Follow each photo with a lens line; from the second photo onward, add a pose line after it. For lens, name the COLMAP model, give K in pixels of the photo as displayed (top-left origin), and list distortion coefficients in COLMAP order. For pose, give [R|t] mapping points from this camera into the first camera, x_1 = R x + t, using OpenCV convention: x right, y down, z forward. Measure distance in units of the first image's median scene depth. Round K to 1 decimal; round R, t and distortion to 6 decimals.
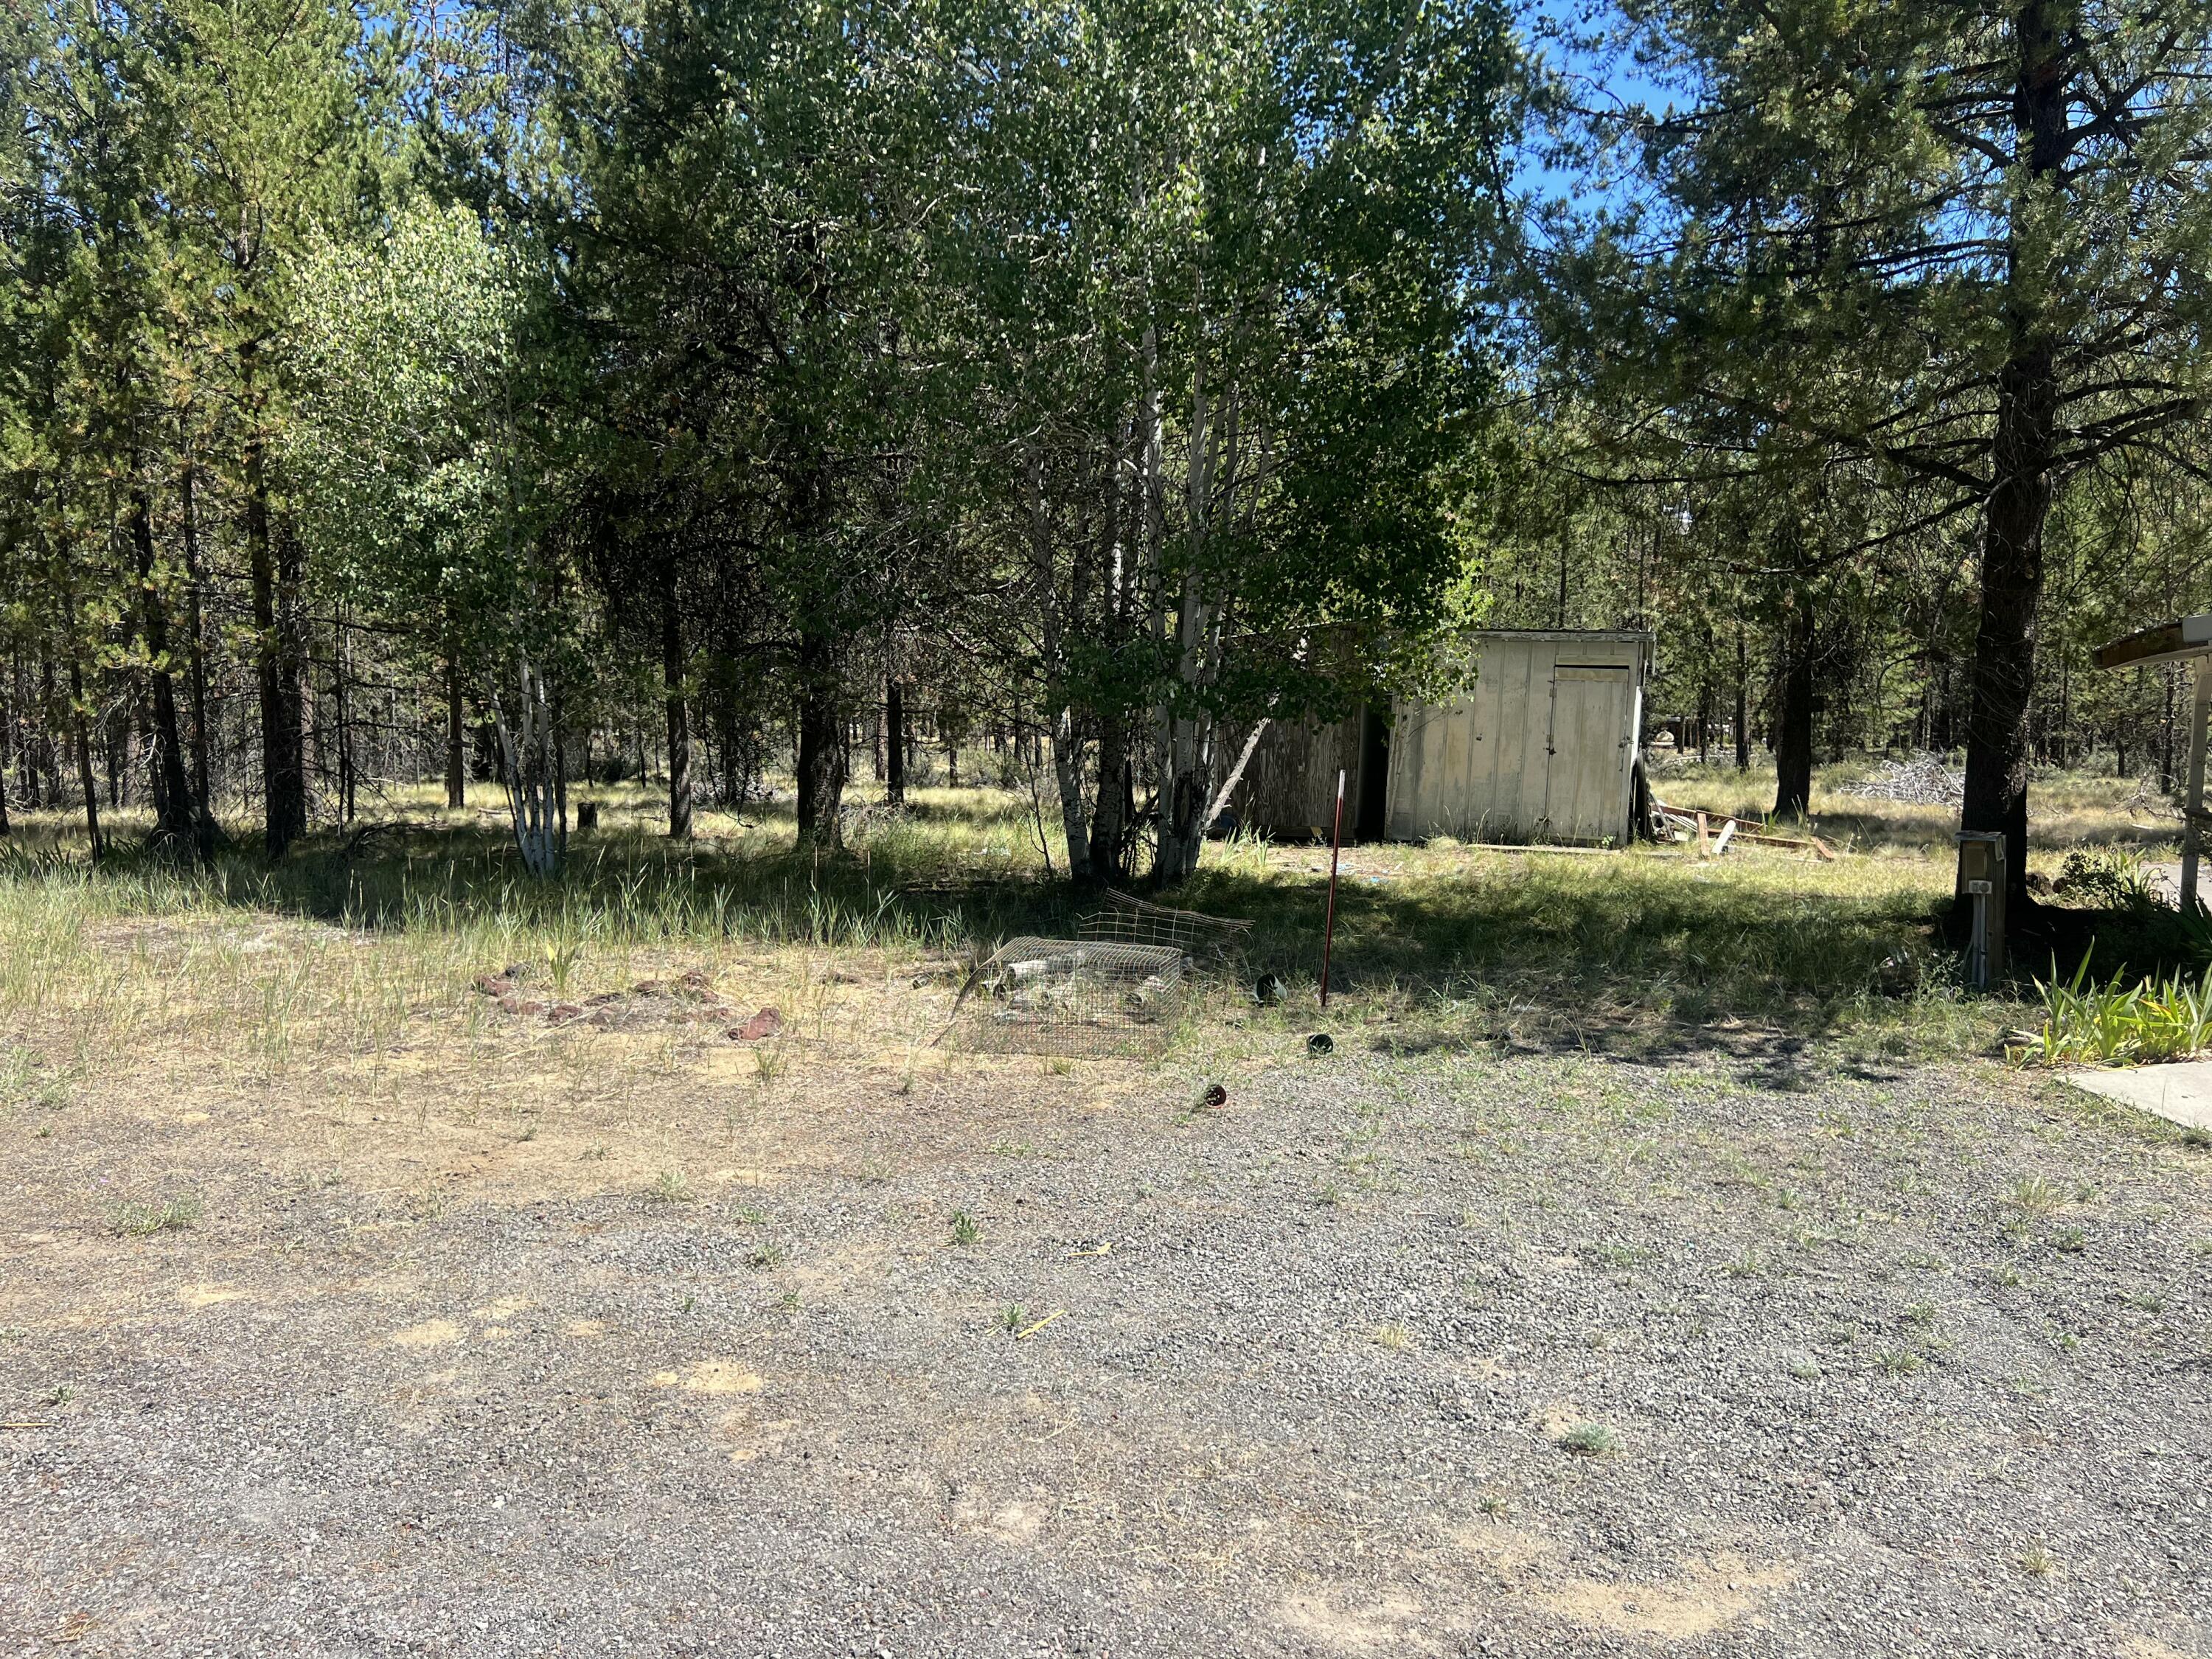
lens RADIAL K [[1657.3, 0, 1087.9], [0, 1657.3, 831.8], [0, 0, 1]] dist [0.058744, -0.068191]
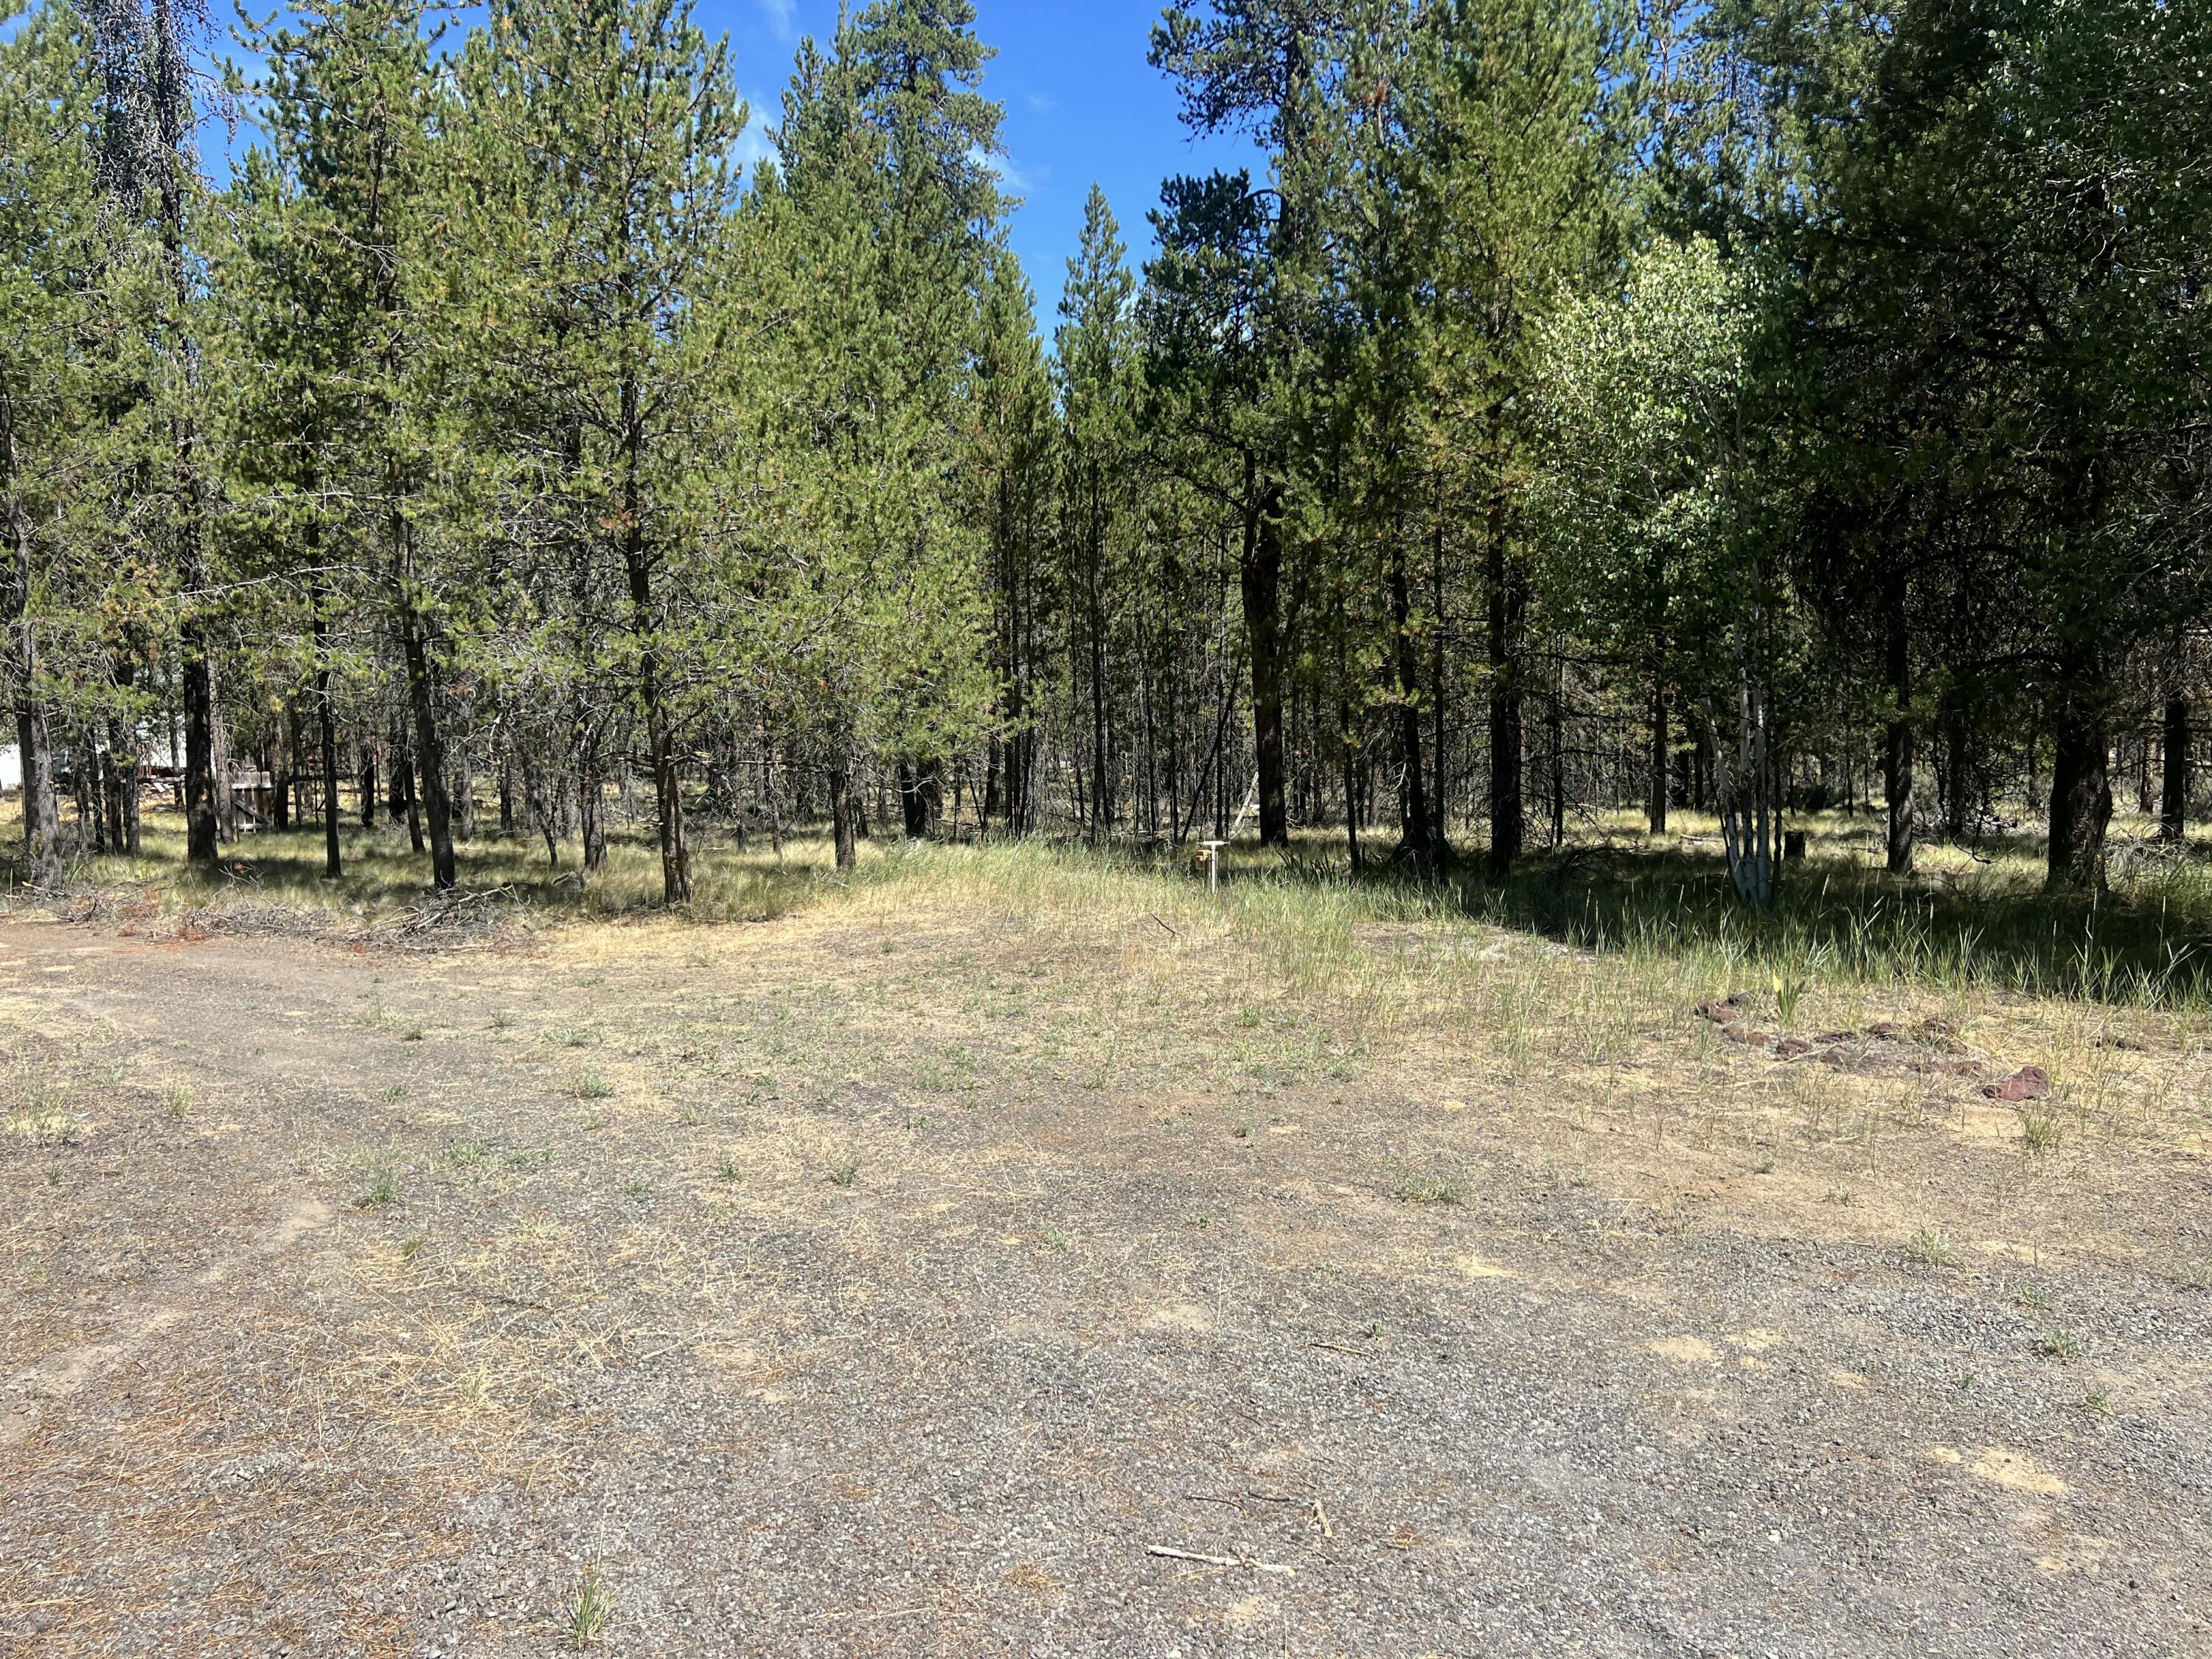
lens RADIAL K [[1657.3, 0, 1092.7], [0, 1657.3, 837.8], [0, 0, 1]] dist [0.058744, -0.068191]
pose [[0.777121, 0.025566, -0.628831, -0.015229], [-0.033526, 0.999438, -0.000799, 0.000995], [0.628457, 0.021703, 0.777541, -0.008188]]
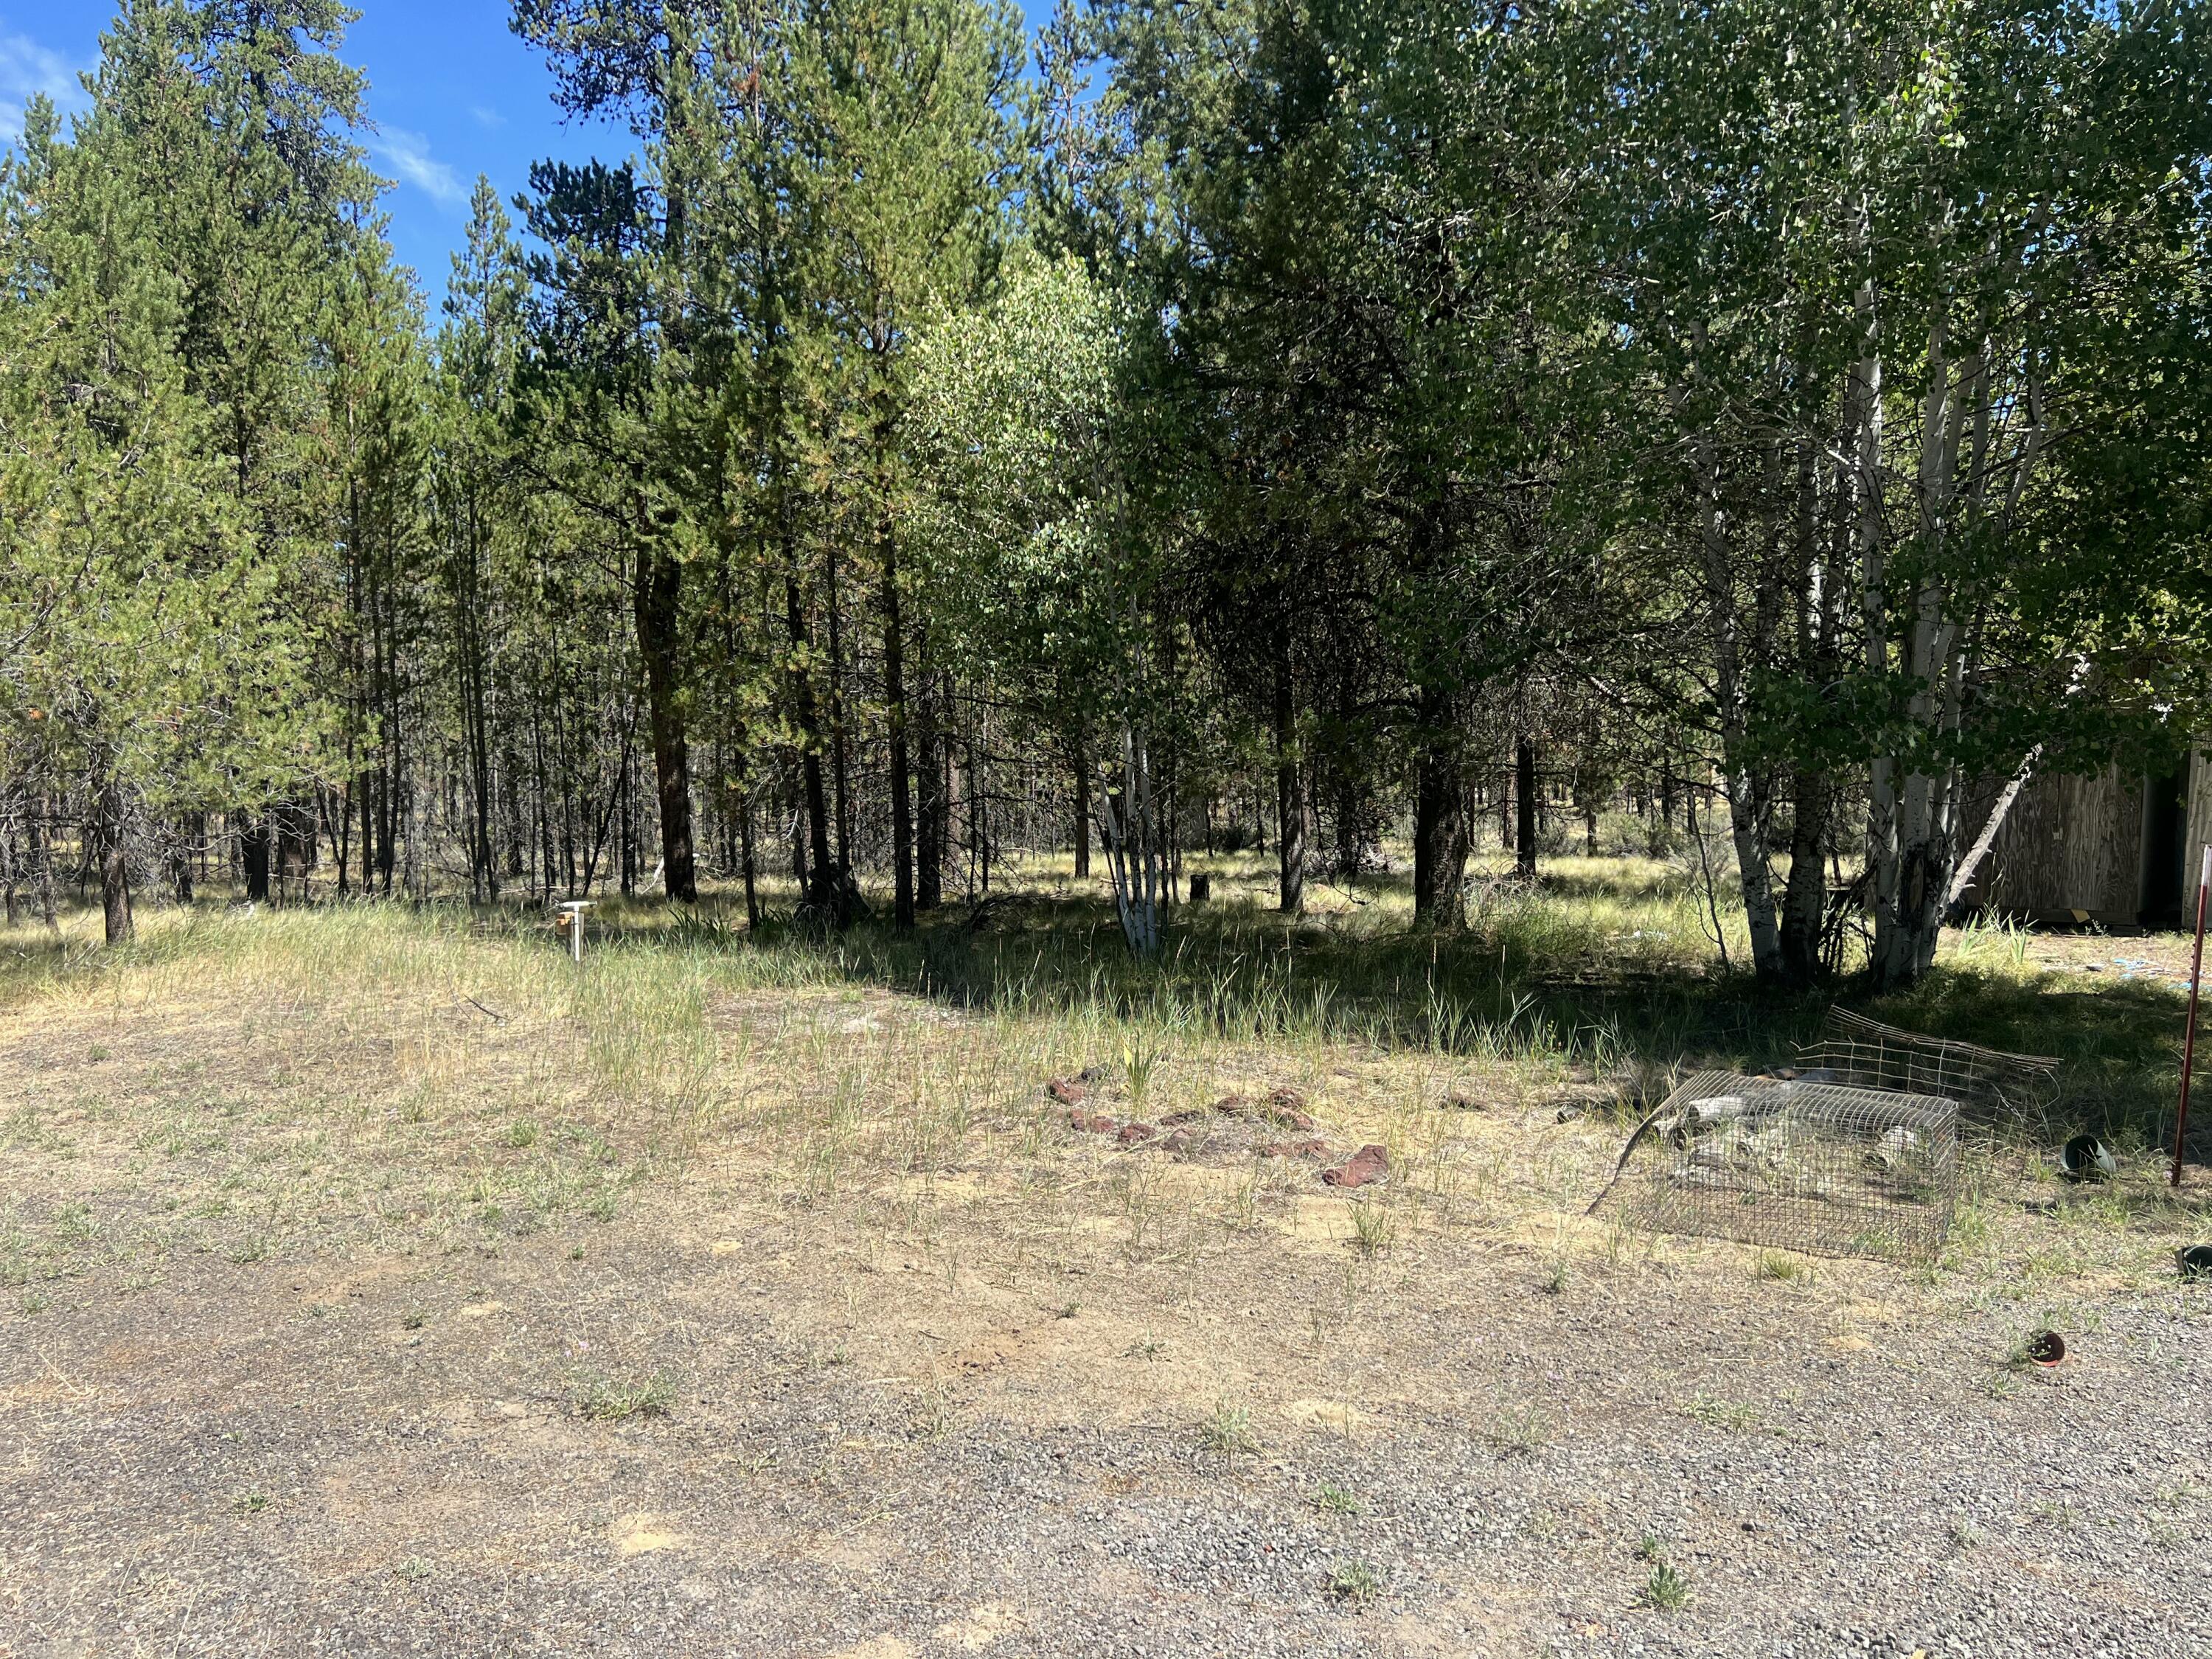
lens RADIAL K [[1657.3, 0, 1089.5], [0, 1657.3, 847.0], [0, 0, 1]] dist [0.058744, -0.068191]
pose [[0.932210, -0.002186, -0.361912, -0.019276], [-0.008685, 0.999559, -0.028407, -0.008945], [0.361814, 0.029624, 0.931780, 0.131450]]
